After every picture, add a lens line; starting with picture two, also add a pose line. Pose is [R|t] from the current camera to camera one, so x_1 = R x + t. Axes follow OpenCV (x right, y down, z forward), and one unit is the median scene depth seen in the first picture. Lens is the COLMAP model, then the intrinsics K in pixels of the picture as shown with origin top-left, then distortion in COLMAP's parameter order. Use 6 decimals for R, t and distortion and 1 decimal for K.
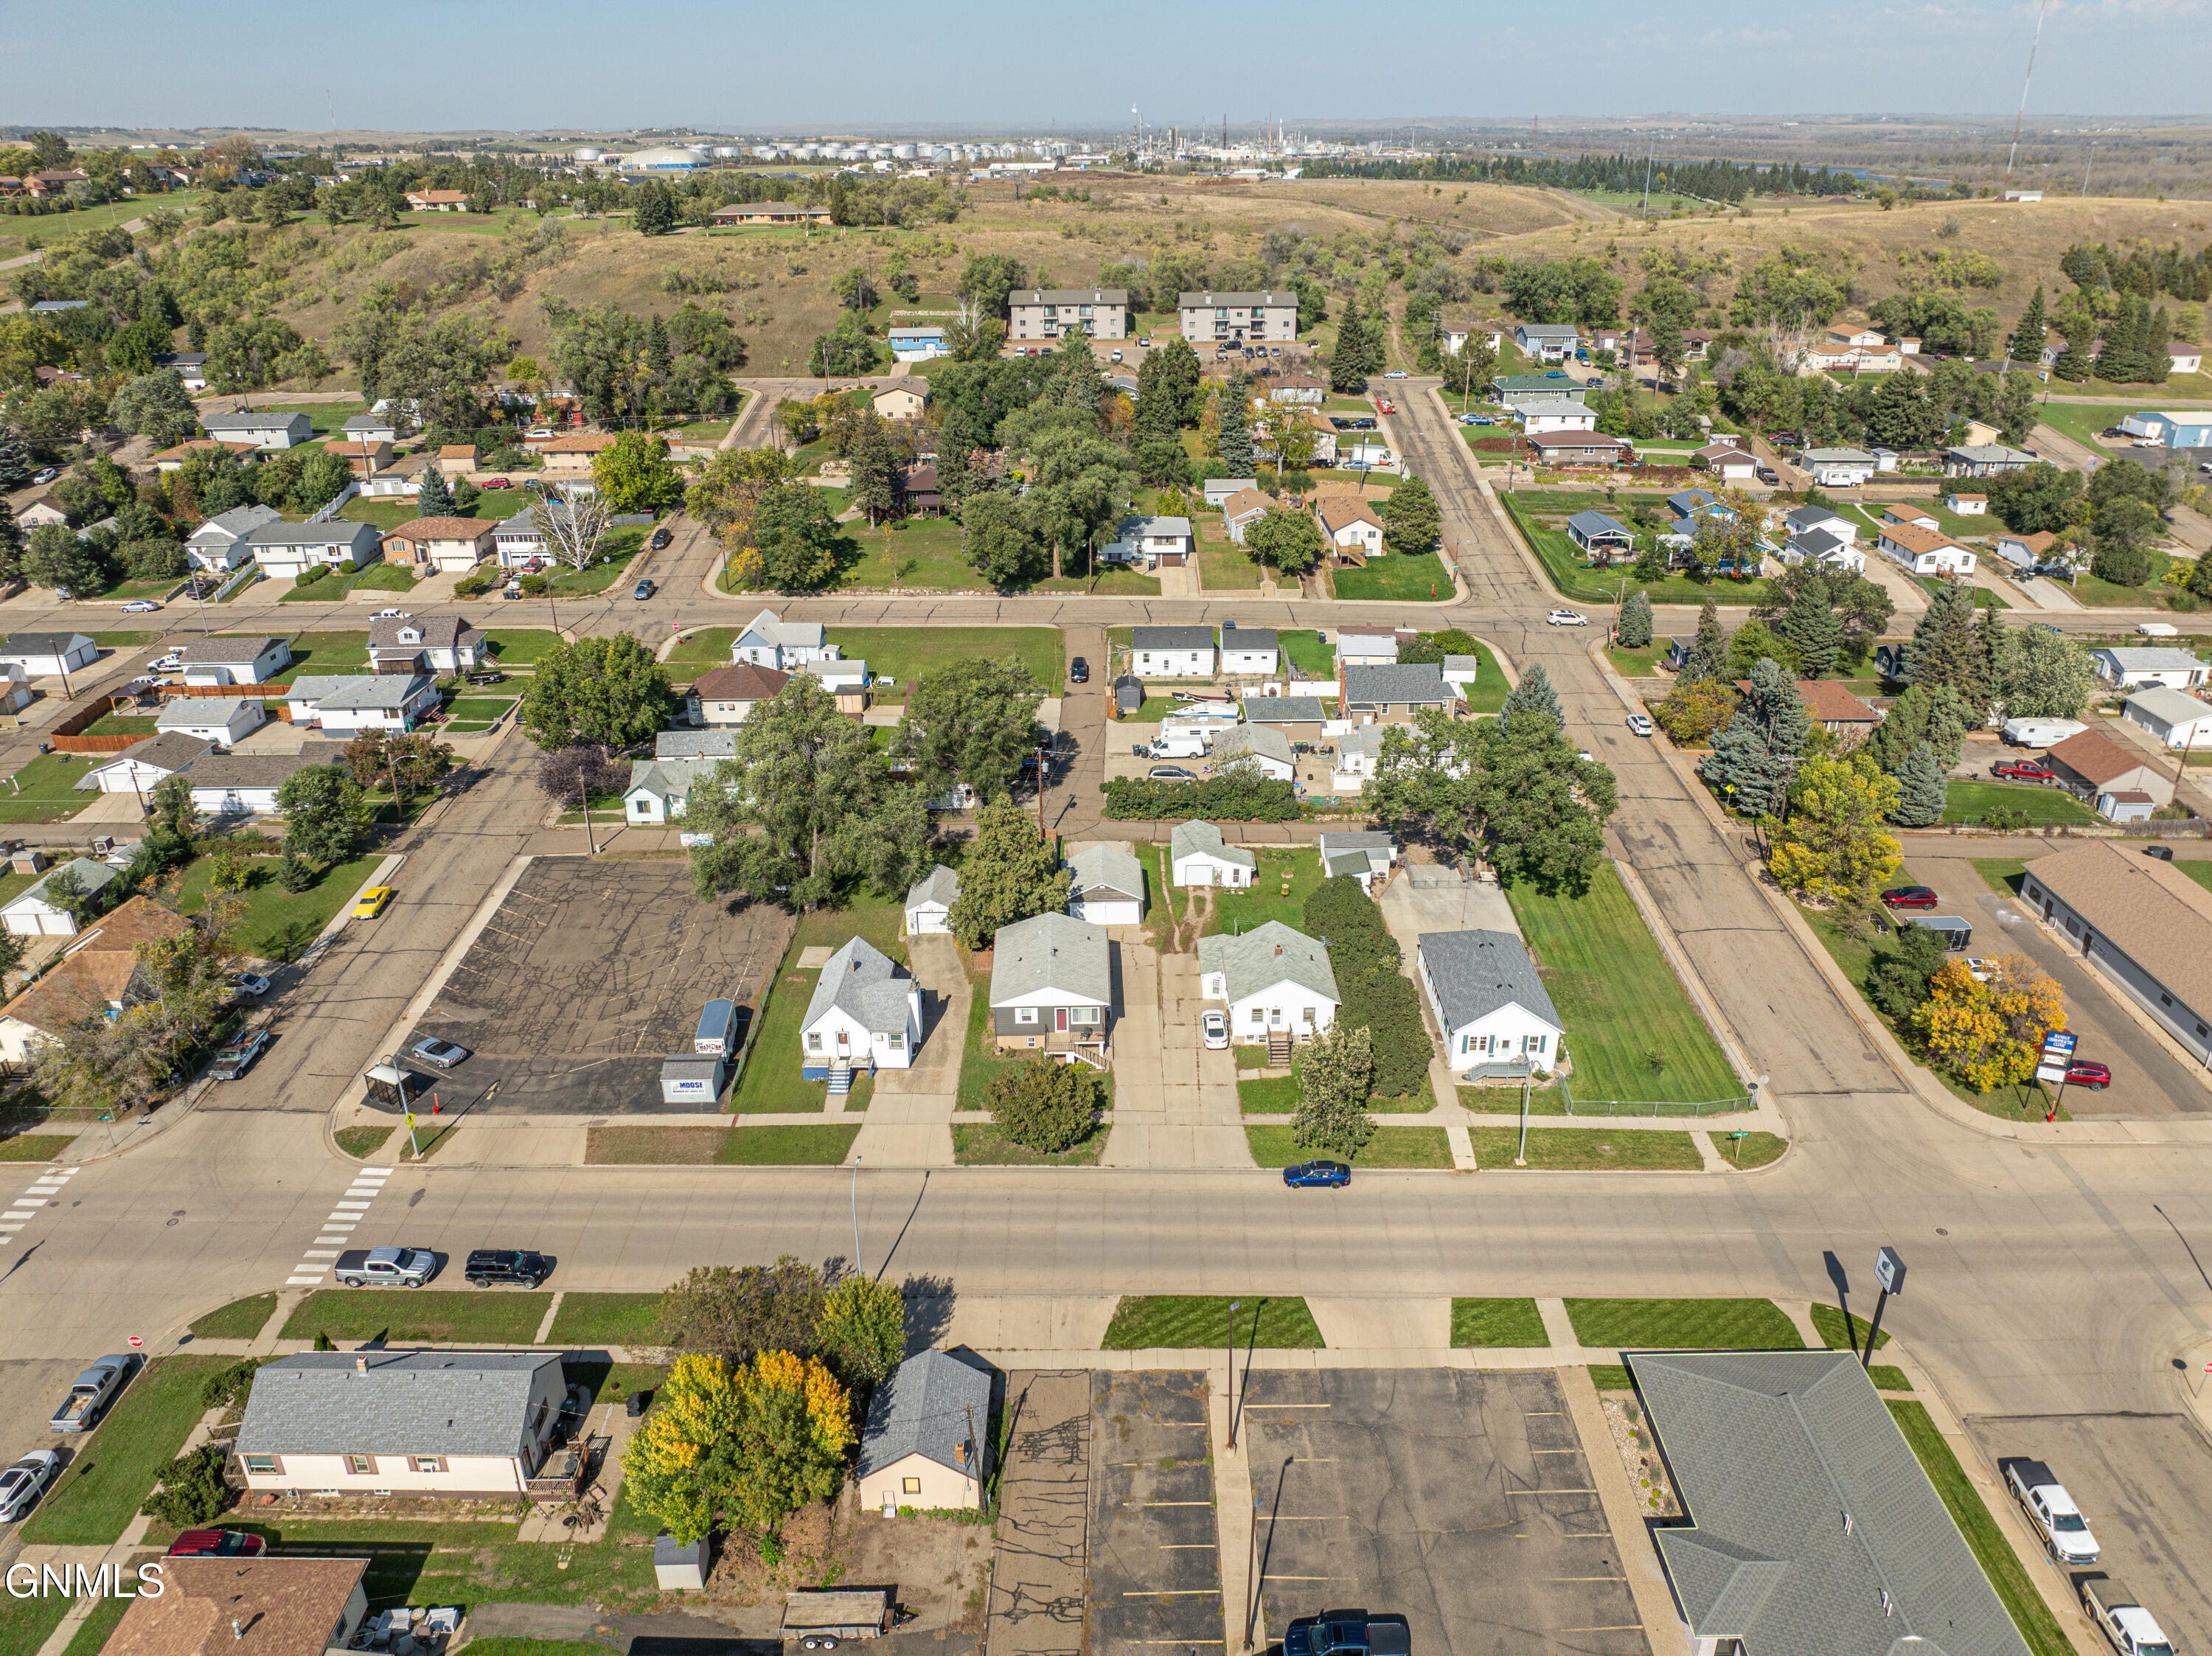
lens RADIAL K [[1565.7, 0, 1106.0], [0, 1565.7, 828.0], [0, 0, 1]] dist [-0.000214, -0.000664]
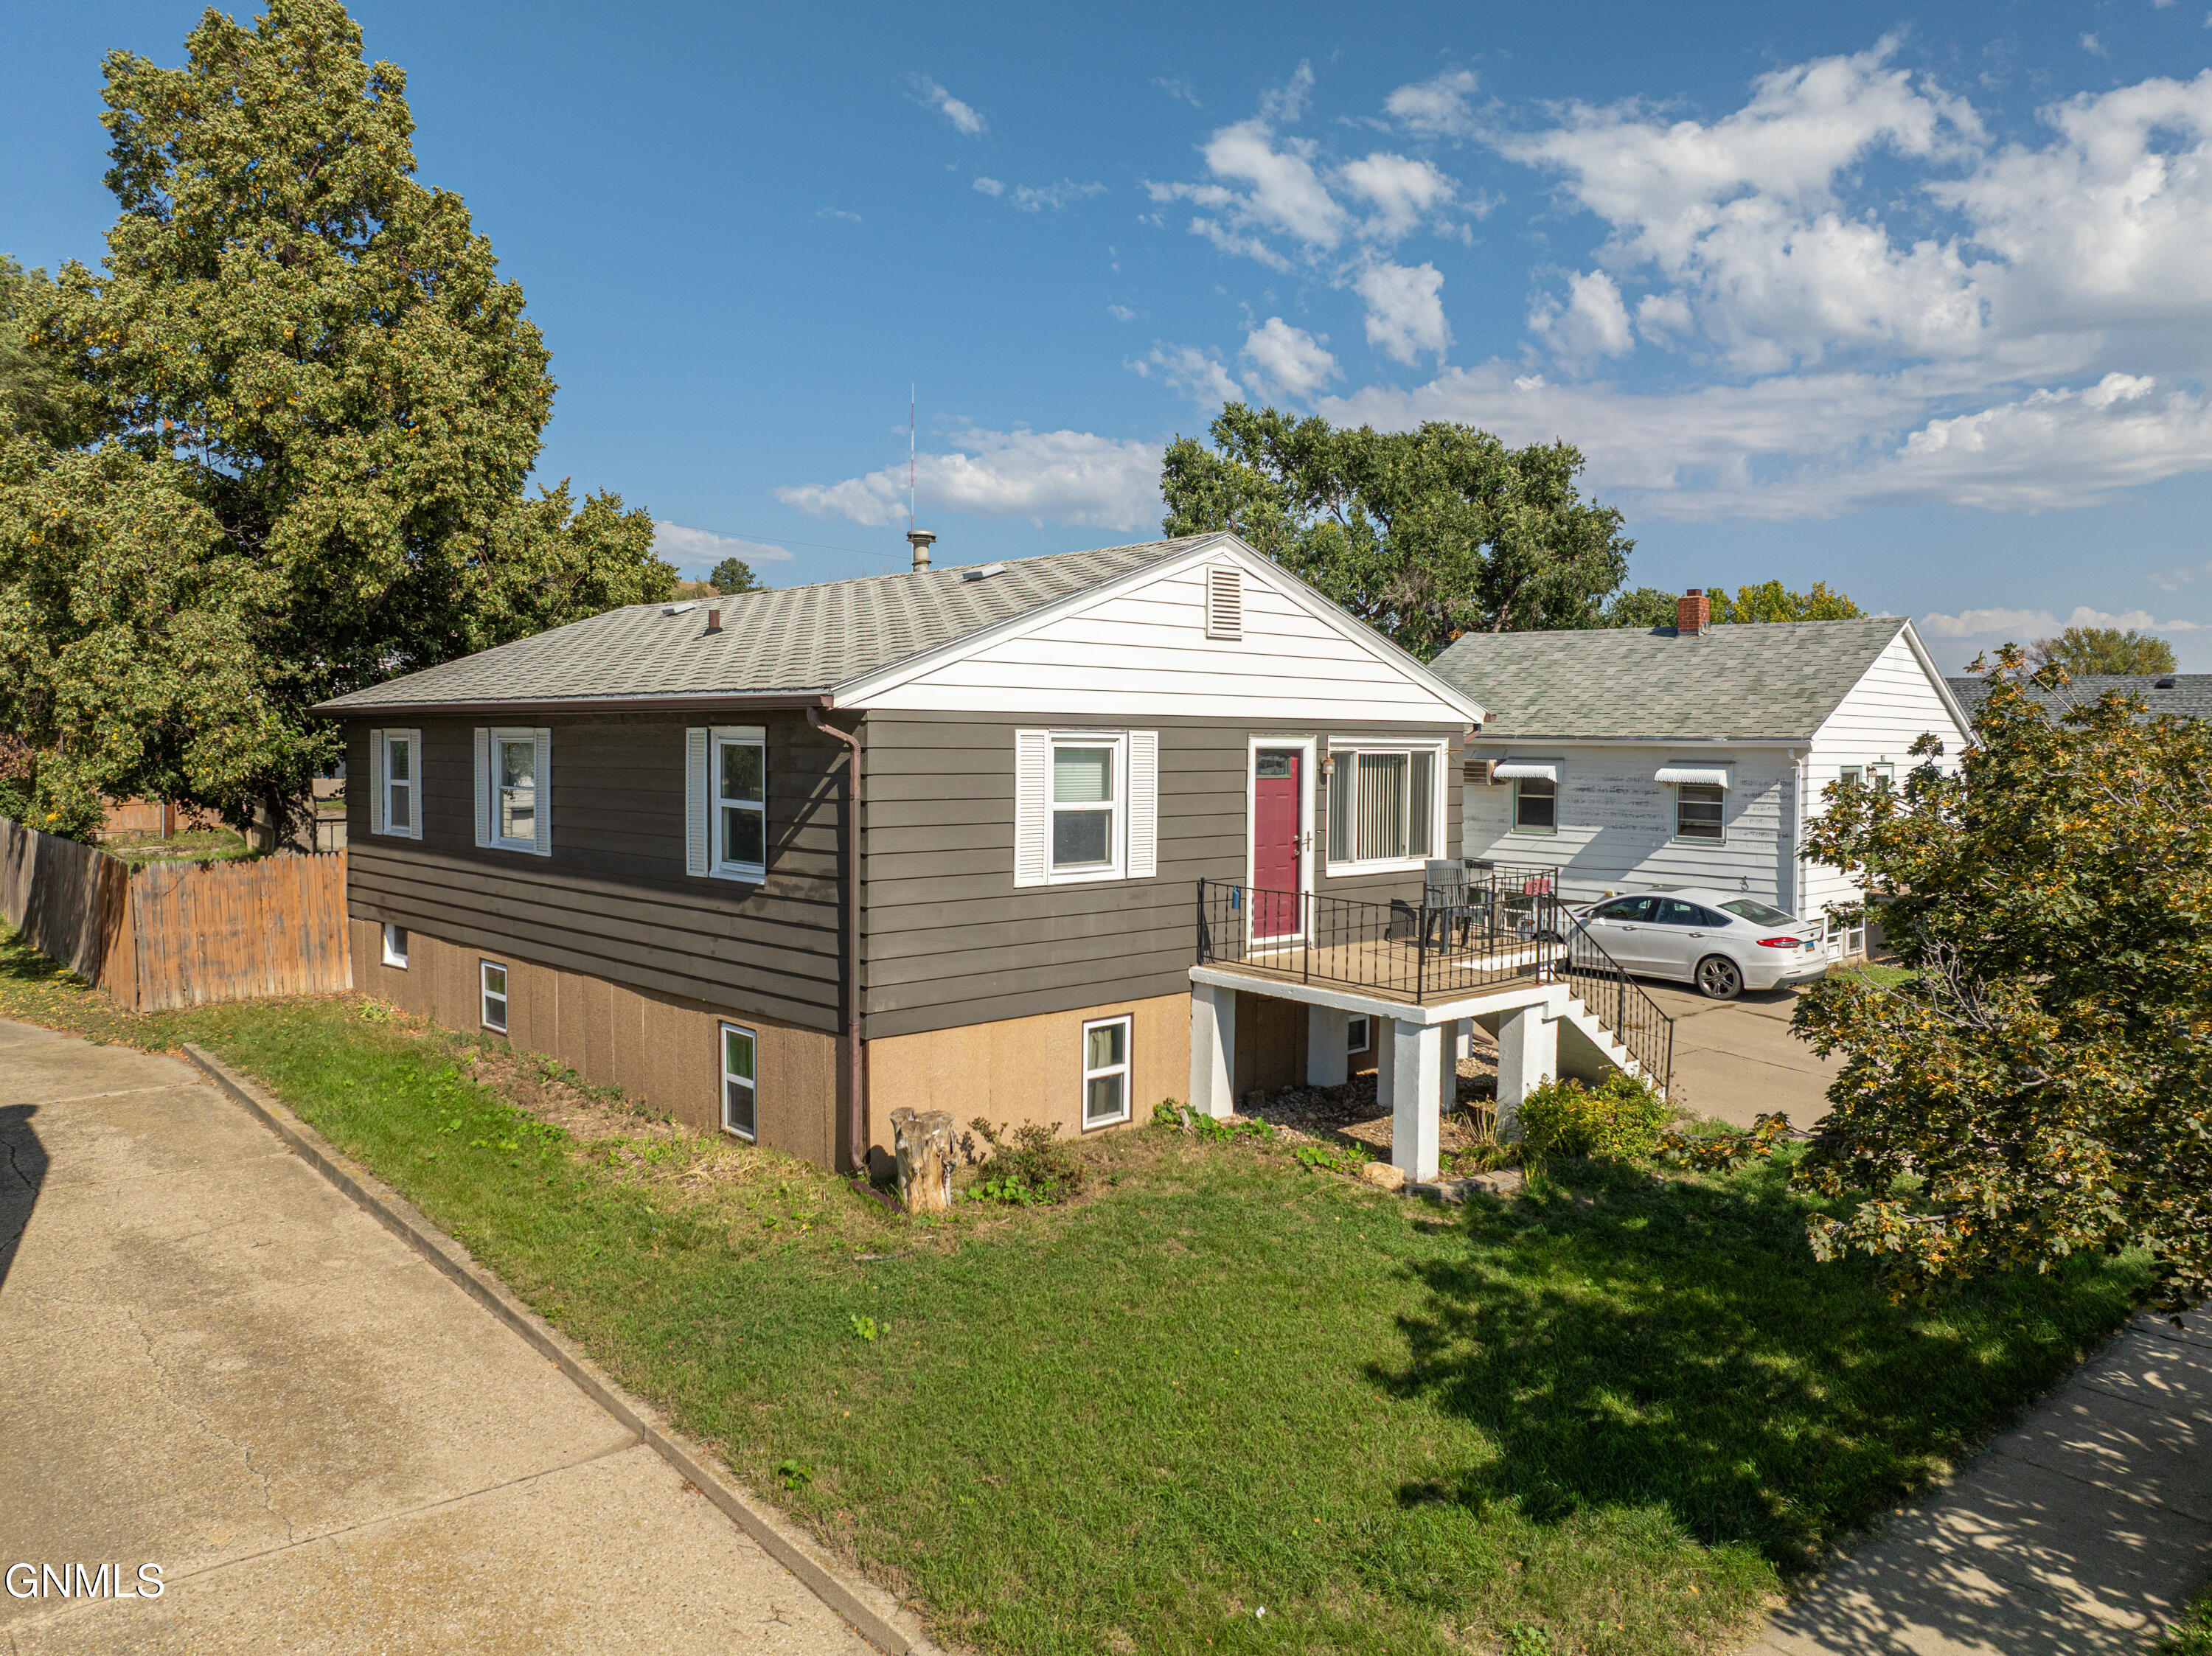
lens RADIAL K [[1565.7, 0, 1106.0], [0, 1565.7, 828.0], [0, 0, 1]] dist [-0.000214, -0.000664]
pose [[0.735477, -0.025369, 0.677074, -0.126638], [0.270911, 0.926953, -0.259548, 0.149898], [-0.621032, 0.374319, 0.688626, 0.909054]]
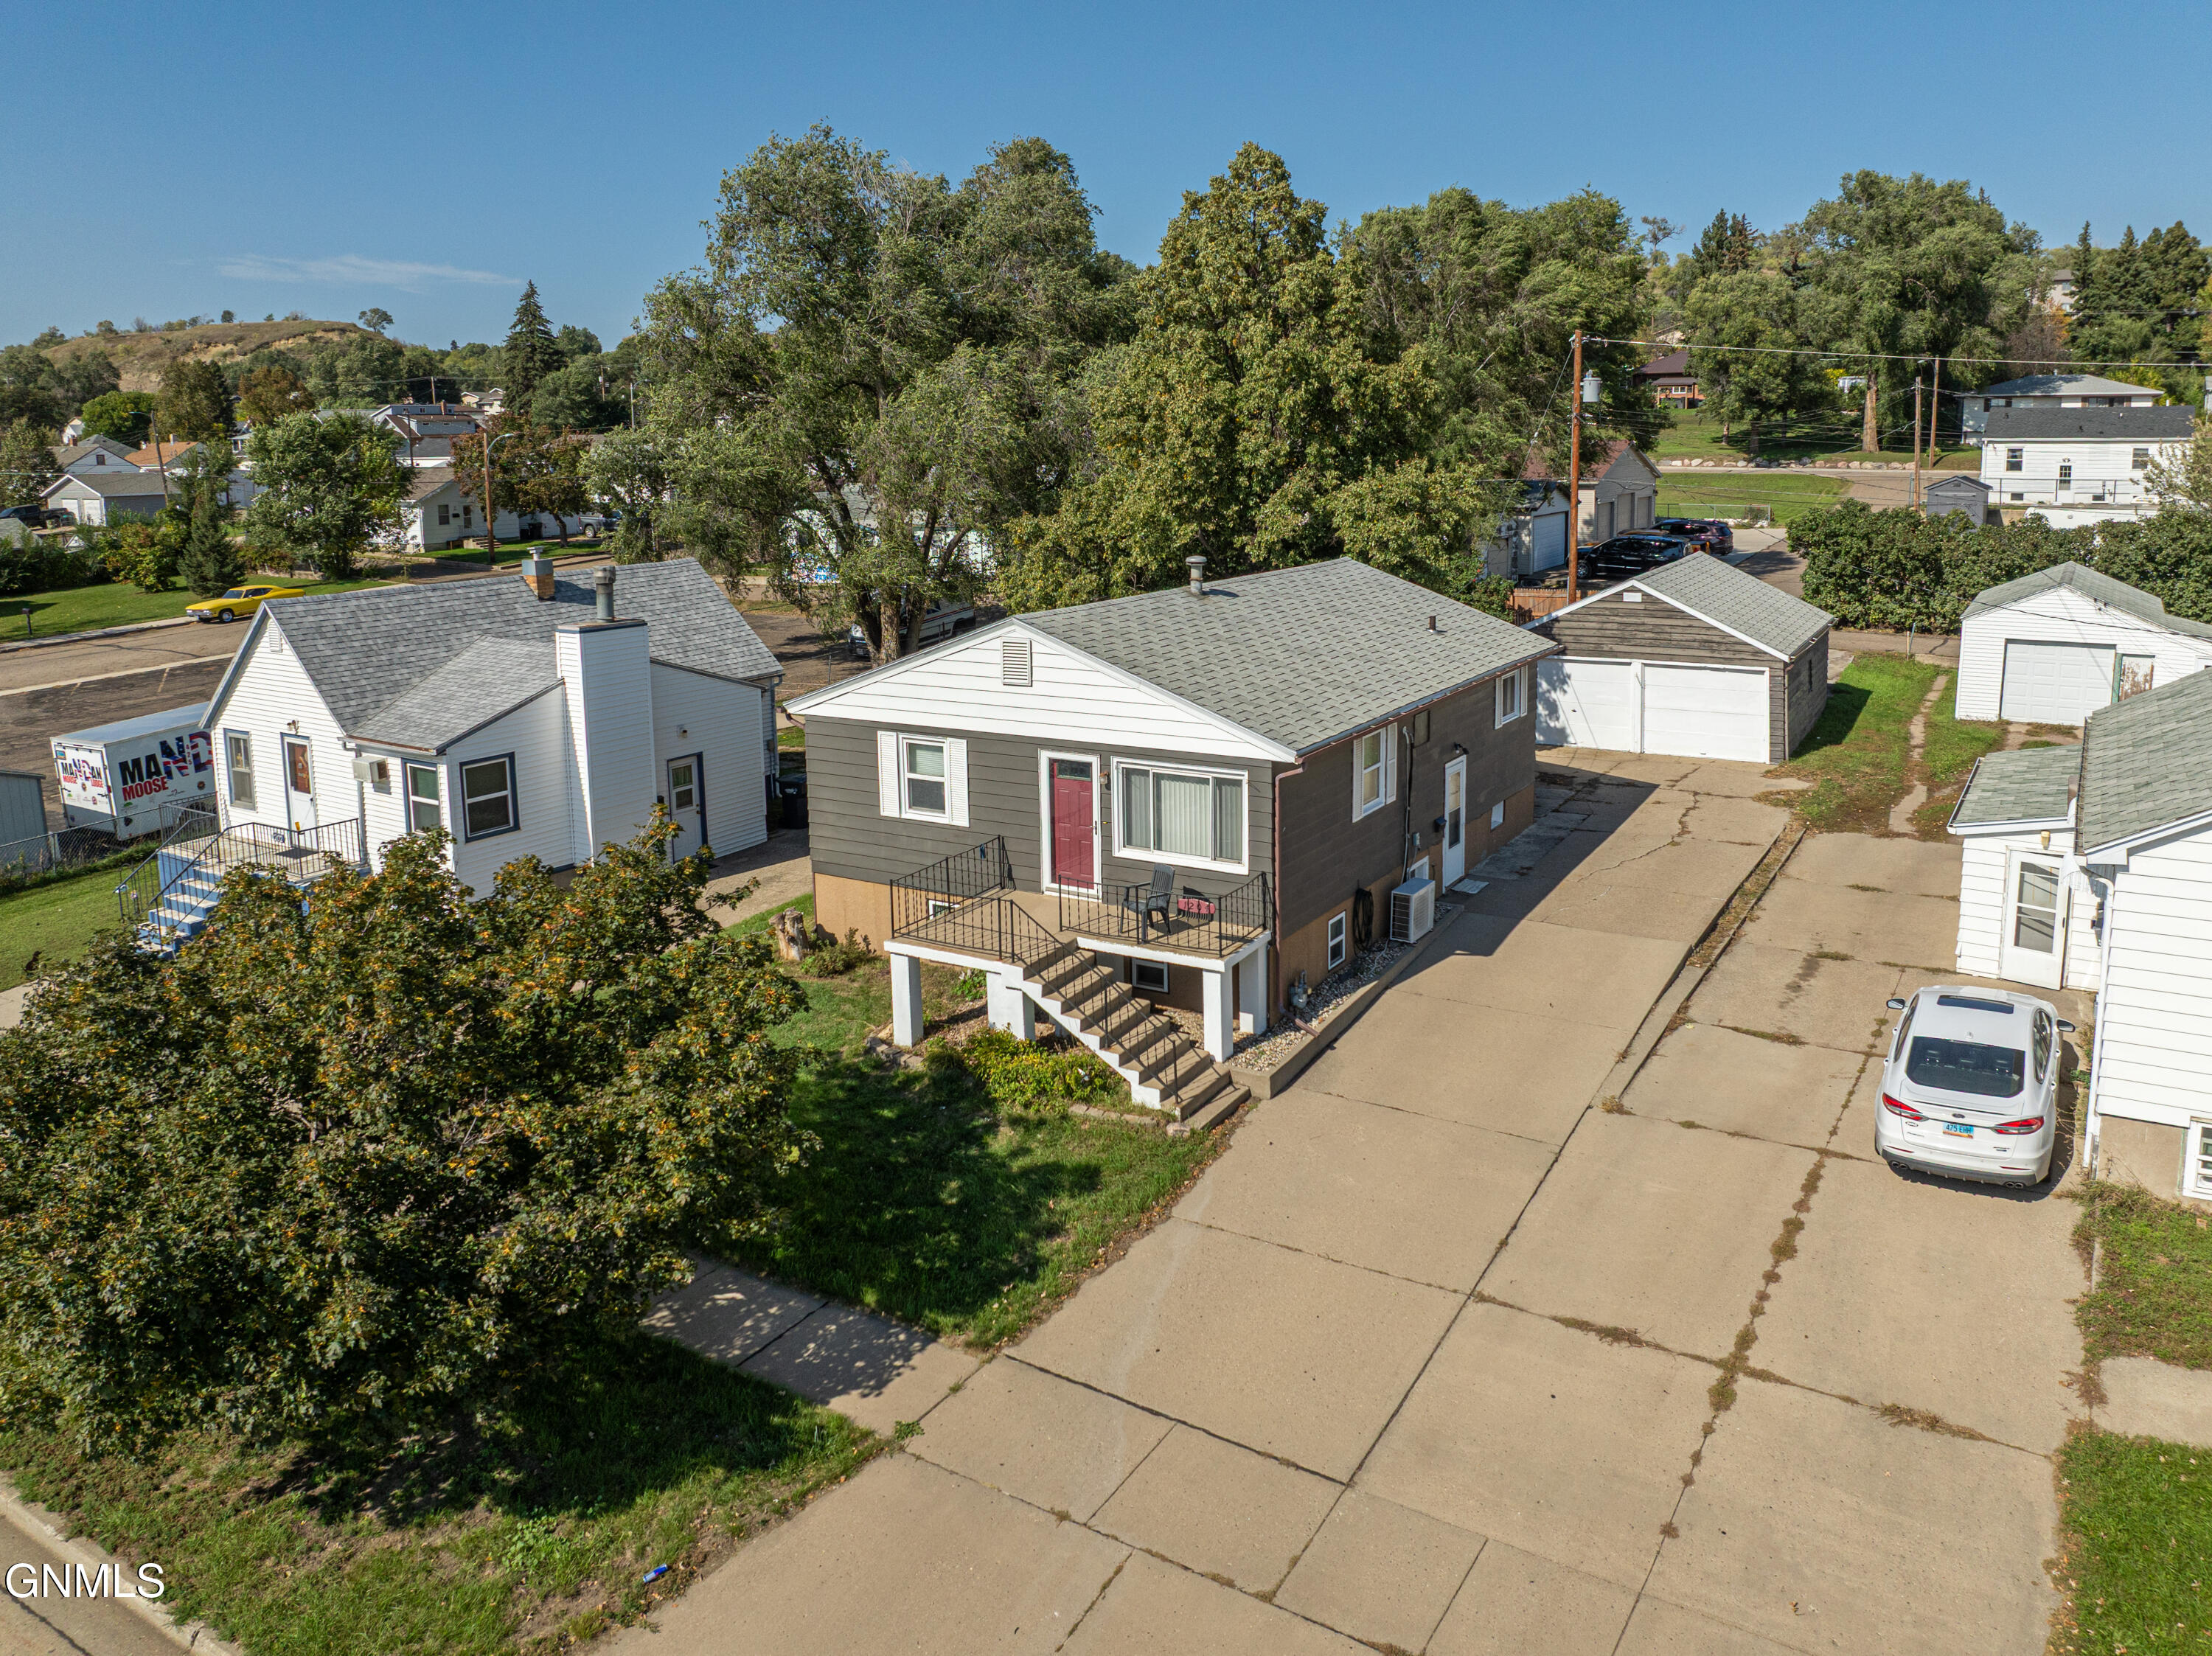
lens RADIAL K [[1592.0, 0, 1182.9], [0, 1592.0, 672.7], [0, 0, 1]] dist [-0.035487, -0.002292]
pose [[0.865088, 0.074490, -0.496058, 0.077447], [-0.205405, 0.954807, -0.214832, 0.142172], [0.457637, 0.287742, 0.841293, 0.829716]]
